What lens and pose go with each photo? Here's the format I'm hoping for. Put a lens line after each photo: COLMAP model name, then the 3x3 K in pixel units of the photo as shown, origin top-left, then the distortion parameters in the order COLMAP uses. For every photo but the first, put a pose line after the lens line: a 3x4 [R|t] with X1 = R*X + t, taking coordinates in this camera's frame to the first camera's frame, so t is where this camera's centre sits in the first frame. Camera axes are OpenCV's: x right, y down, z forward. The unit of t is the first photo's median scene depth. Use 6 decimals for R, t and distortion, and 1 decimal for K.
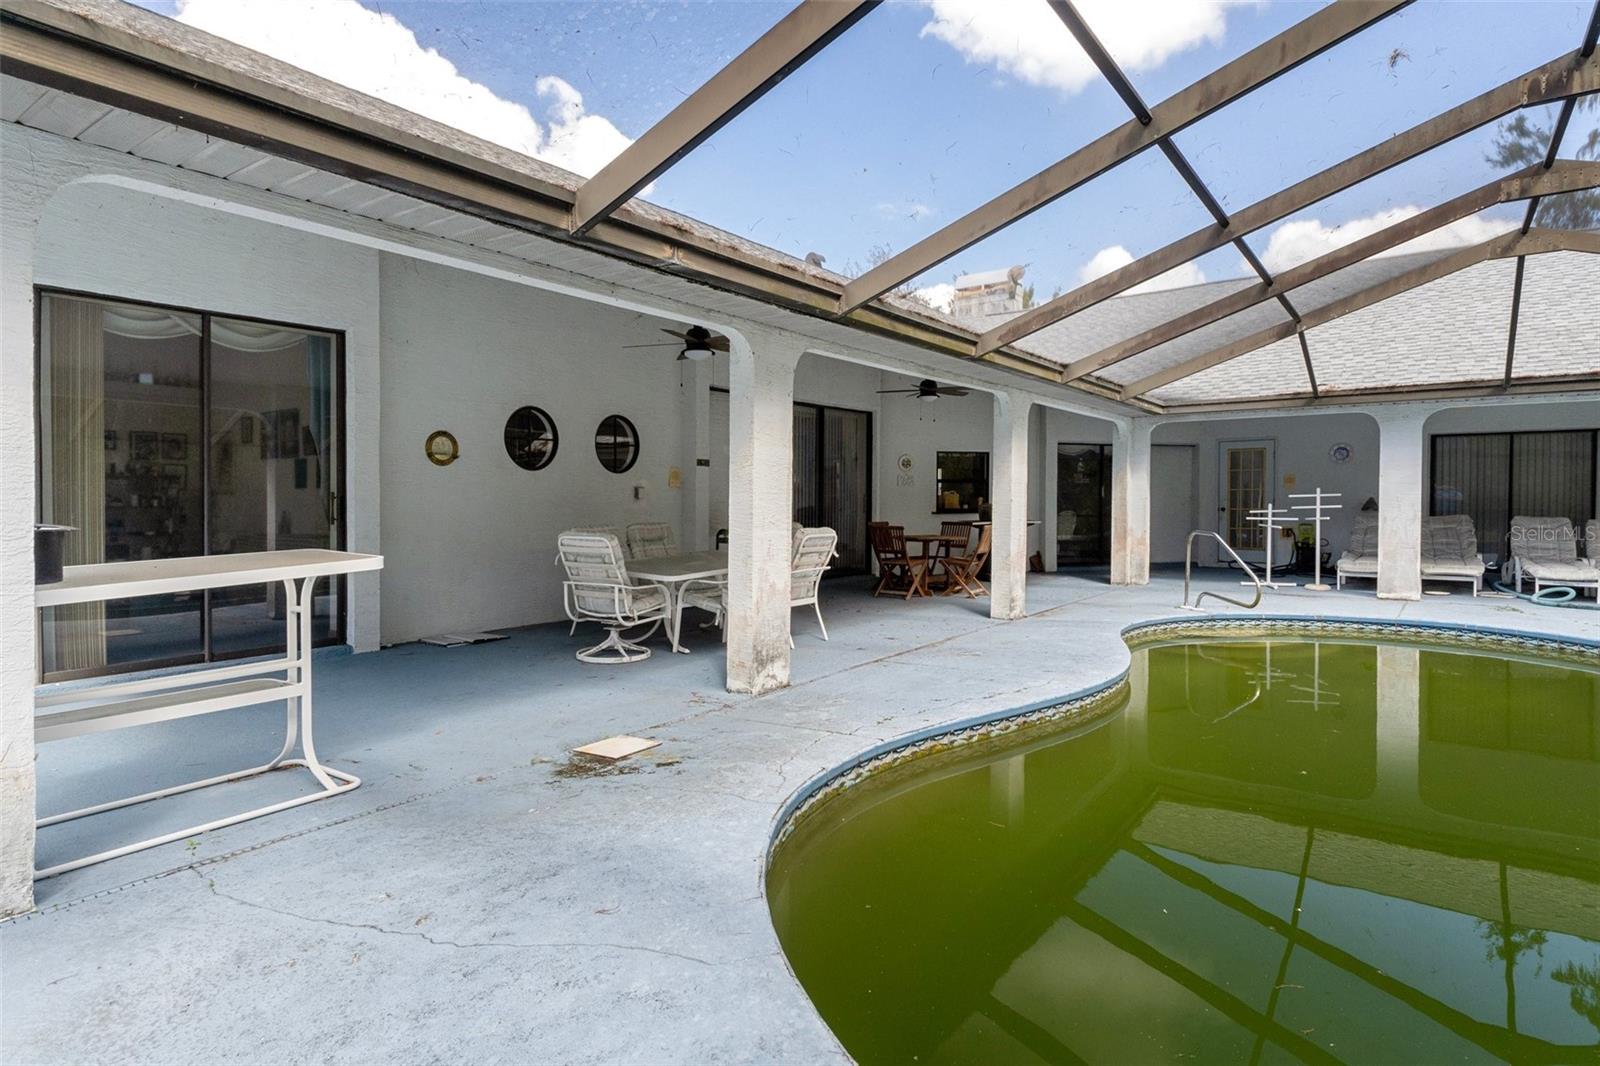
lens RADIAL K [[870.4, 0, 811.0], [0, 870.4, 523.3], [0, 0, 1]] dist [0.003982, 0.000937]
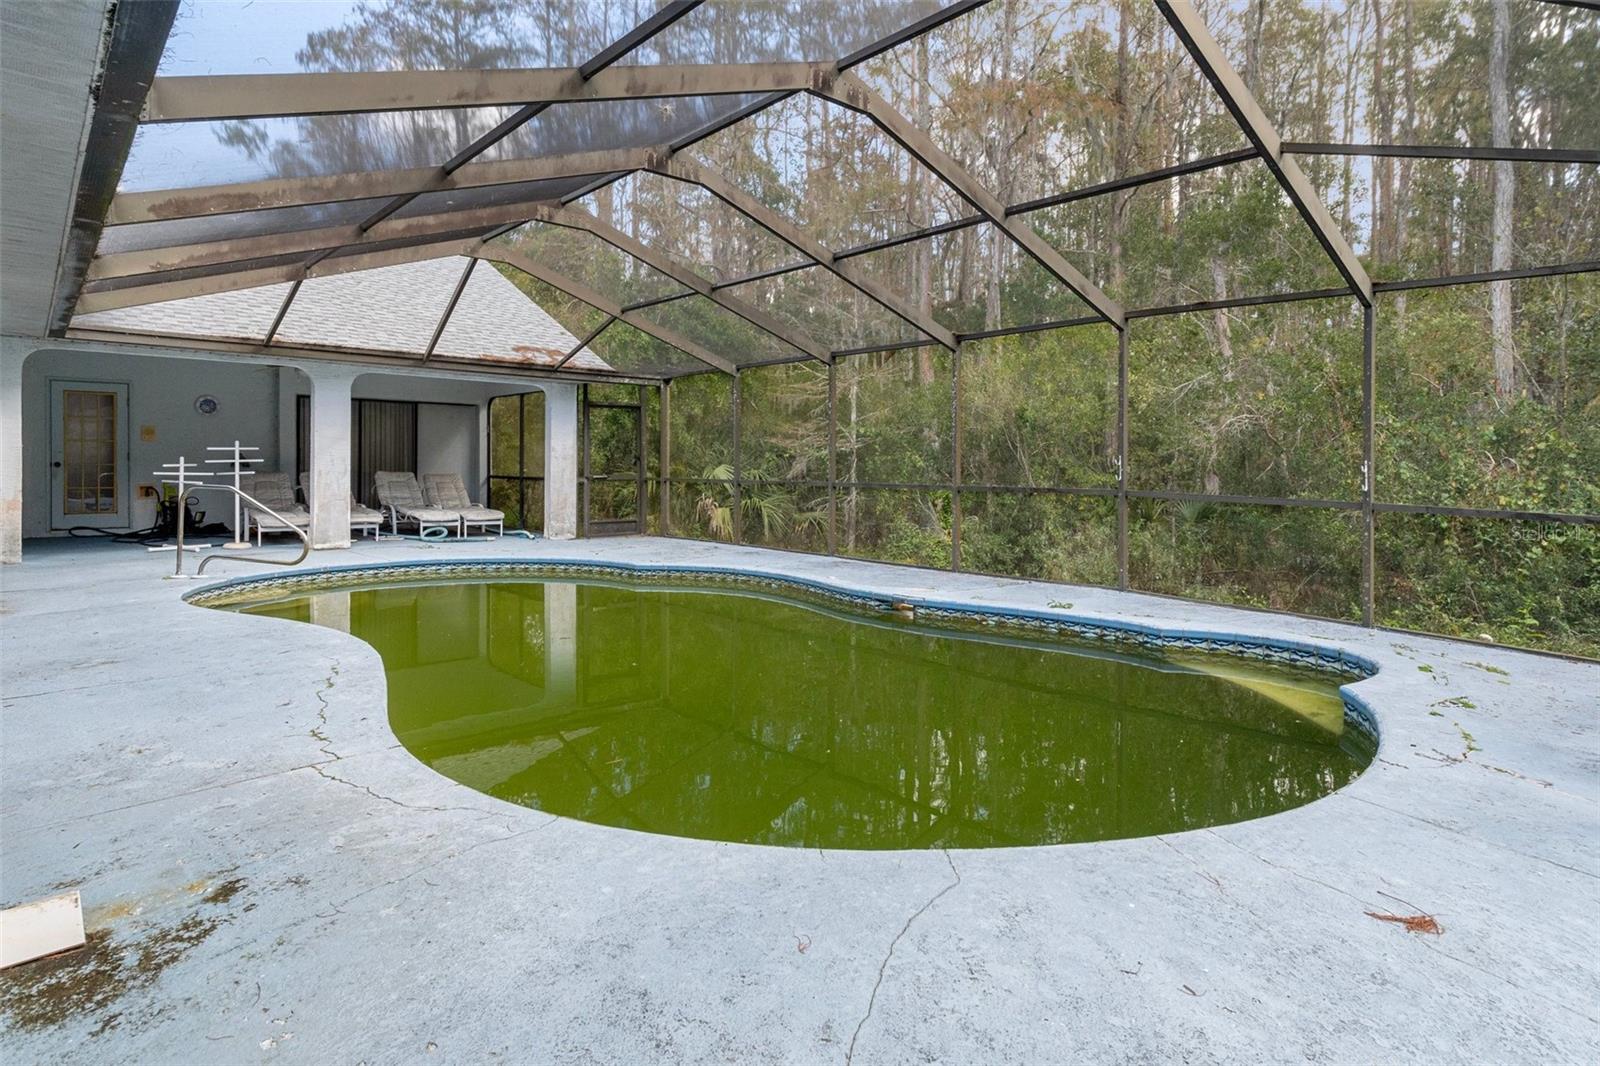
lens RADIAL K [[870.4, 0, 811.0], [0, 870.4, 523.3], [0, 0, 1]] dist [0.003982, 0.000937]
pose [[0.215578, -0.055908, 0.974885, -0.293898], [0.016589, 0.998425, 0.053590, 0.011504], [-0.976346, 0.004619, 0.216166, 0.254729]]
